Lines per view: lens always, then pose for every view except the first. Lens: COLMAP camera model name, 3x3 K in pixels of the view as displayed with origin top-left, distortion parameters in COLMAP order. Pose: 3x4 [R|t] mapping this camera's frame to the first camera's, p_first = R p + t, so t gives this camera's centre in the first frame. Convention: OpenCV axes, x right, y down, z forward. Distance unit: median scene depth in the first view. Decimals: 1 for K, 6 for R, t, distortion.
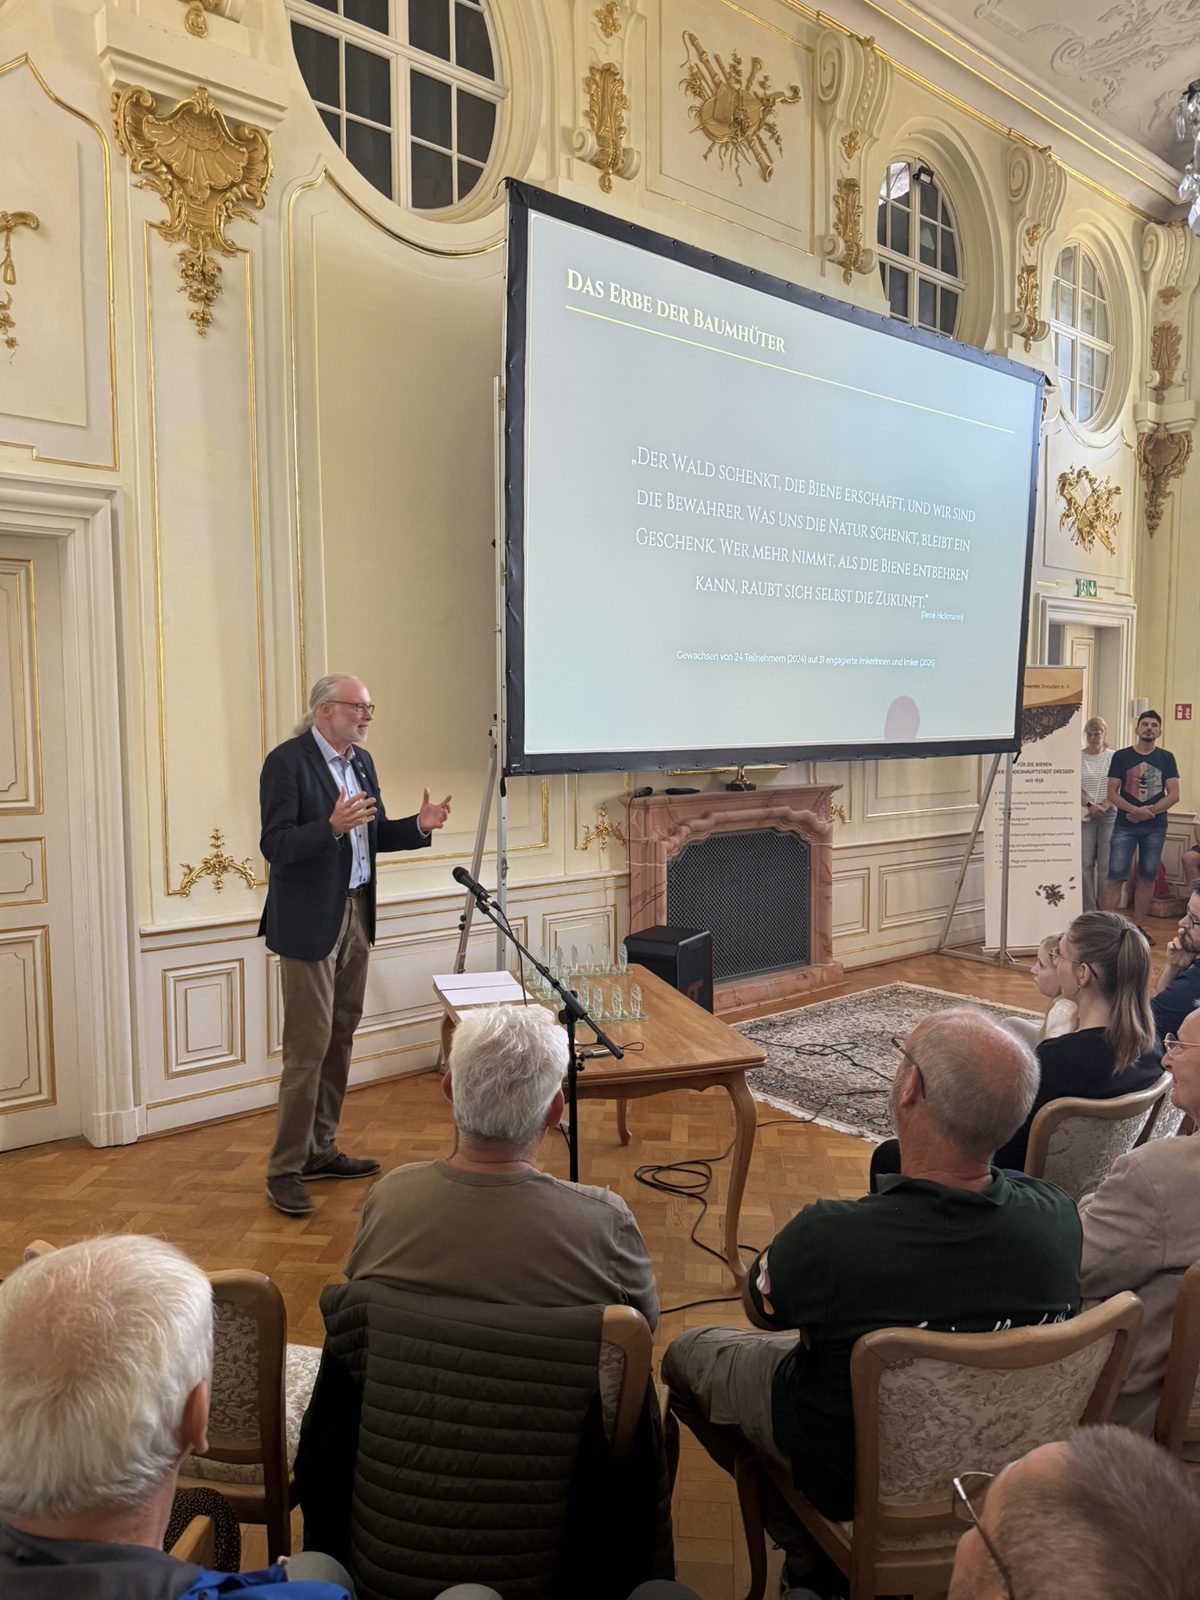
lens RADIAL K [[1126.7, 0, 590.9], [0, 1126.7, 806.0], [0, 0, 1]] dist [0.060760, -0.054999]
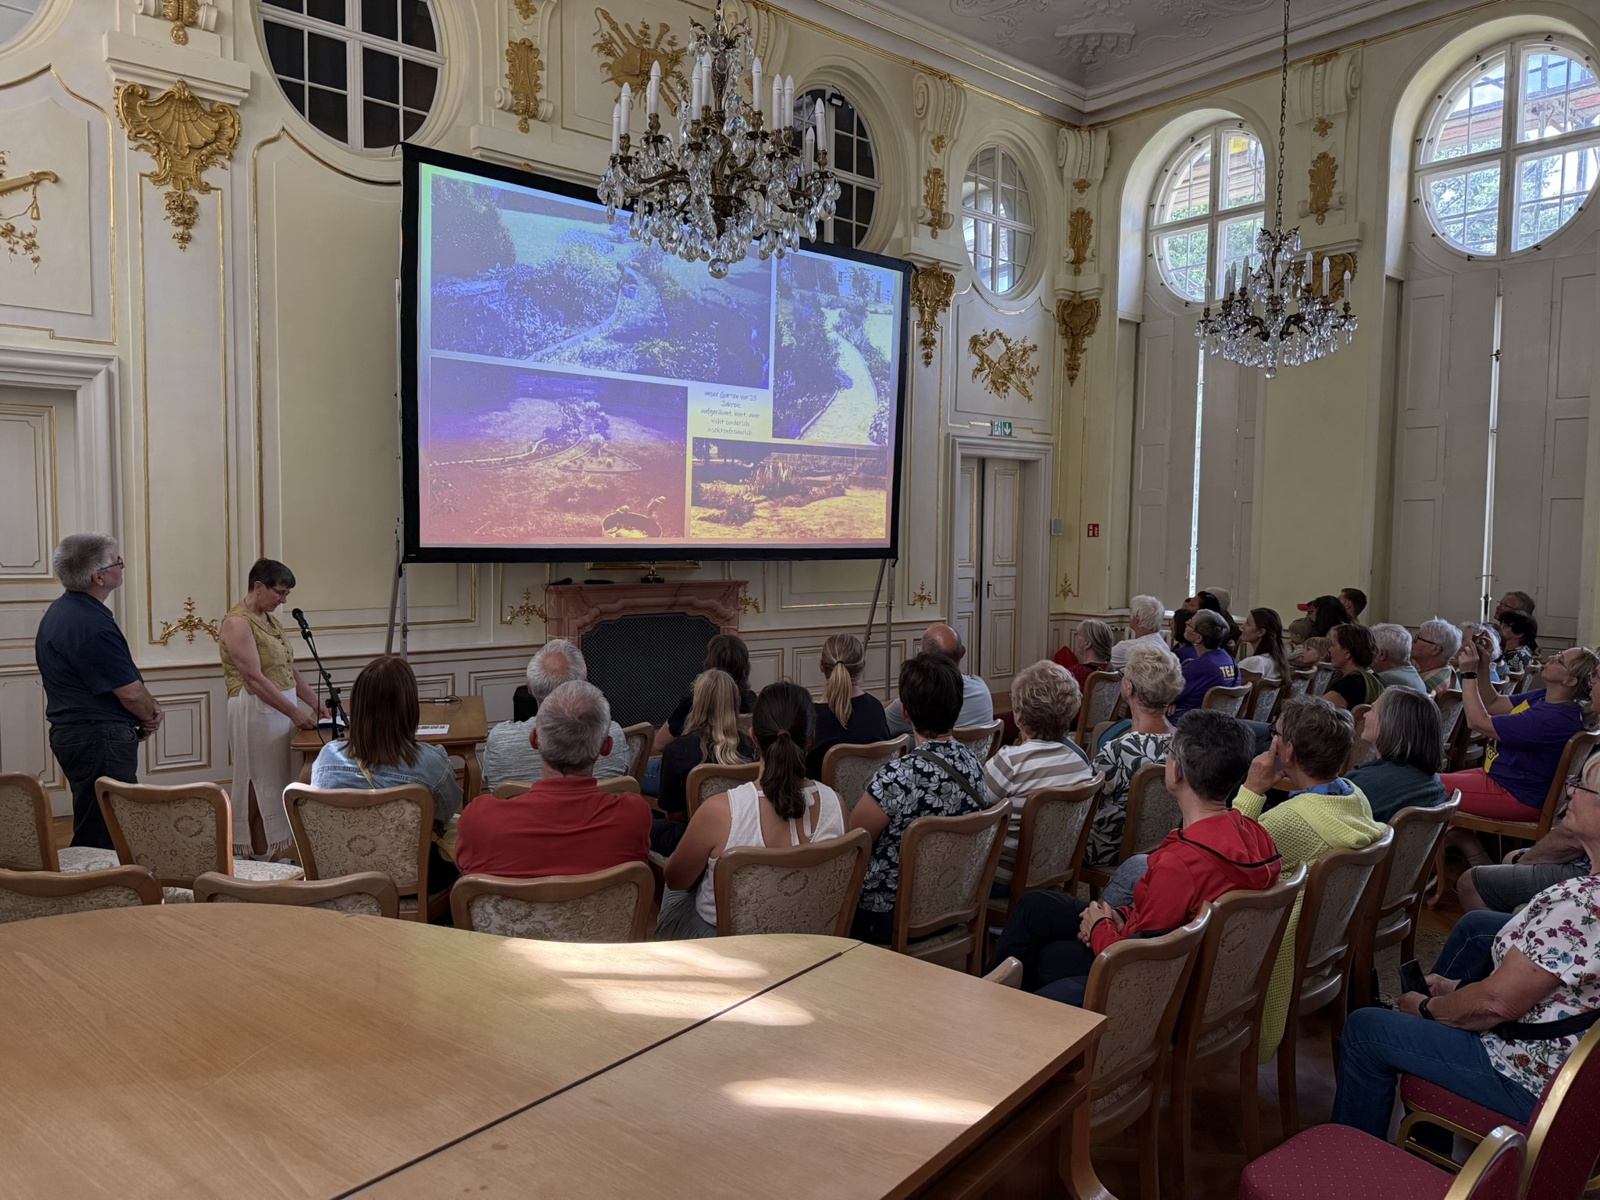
lens RADIAL K [[1126.7, 0, 792.9], [0, 1126.7, 605.9], [0, 0, 1]] dist [0.060760, -0.054999]
pose [[0.999897, 0.014273, 0.001586, 0.285943], [-0.014250, 0.999811, -0.013216, 0.026703], [-0.001774, 0.013192, 0.999911, -0.282993]]
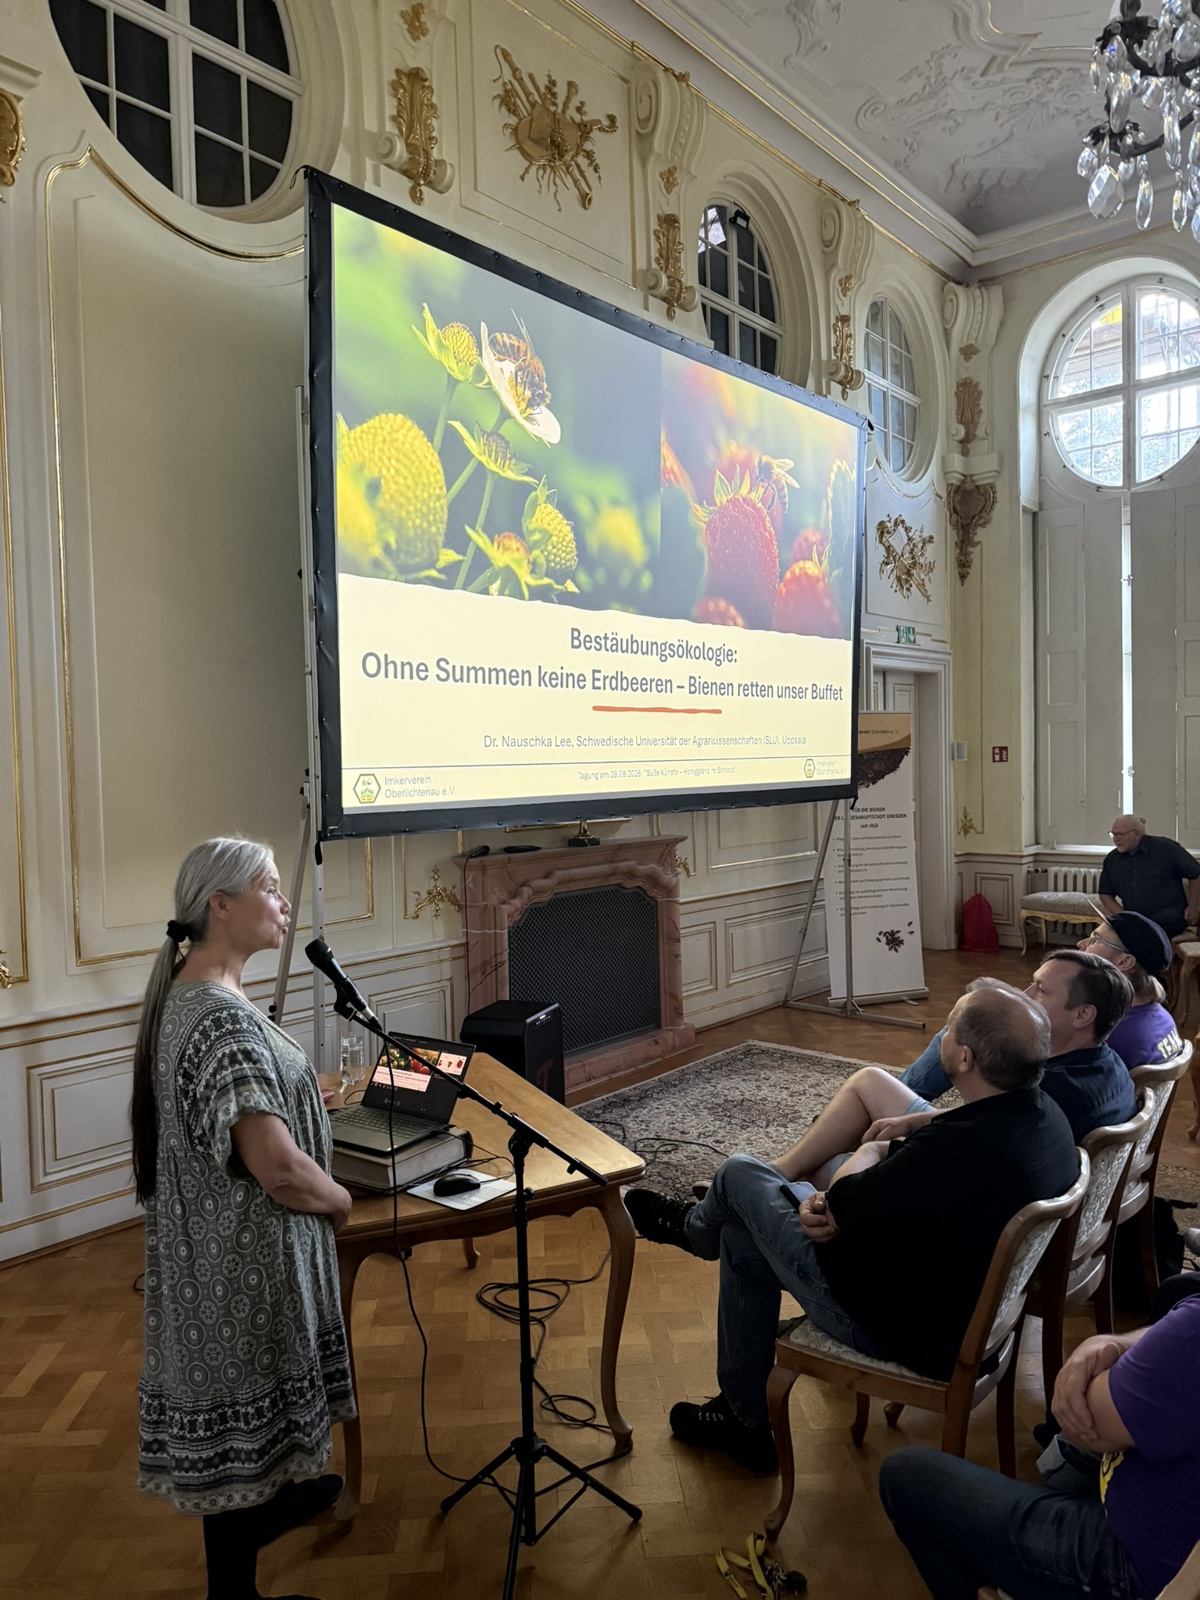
lens RADIAL K [[1126.7, 0, 590.9], [0, 1126.7, 806.0], [0, 0, 1]] dist [0.060760, -0.054999]
pose [[0.987668, -0.026677, 0.154273, -0.003306], [0.033893, 0.998442, -0.044333, -0.005020], [-0.152850, 0.049015, 0.987033, 0.078558]]
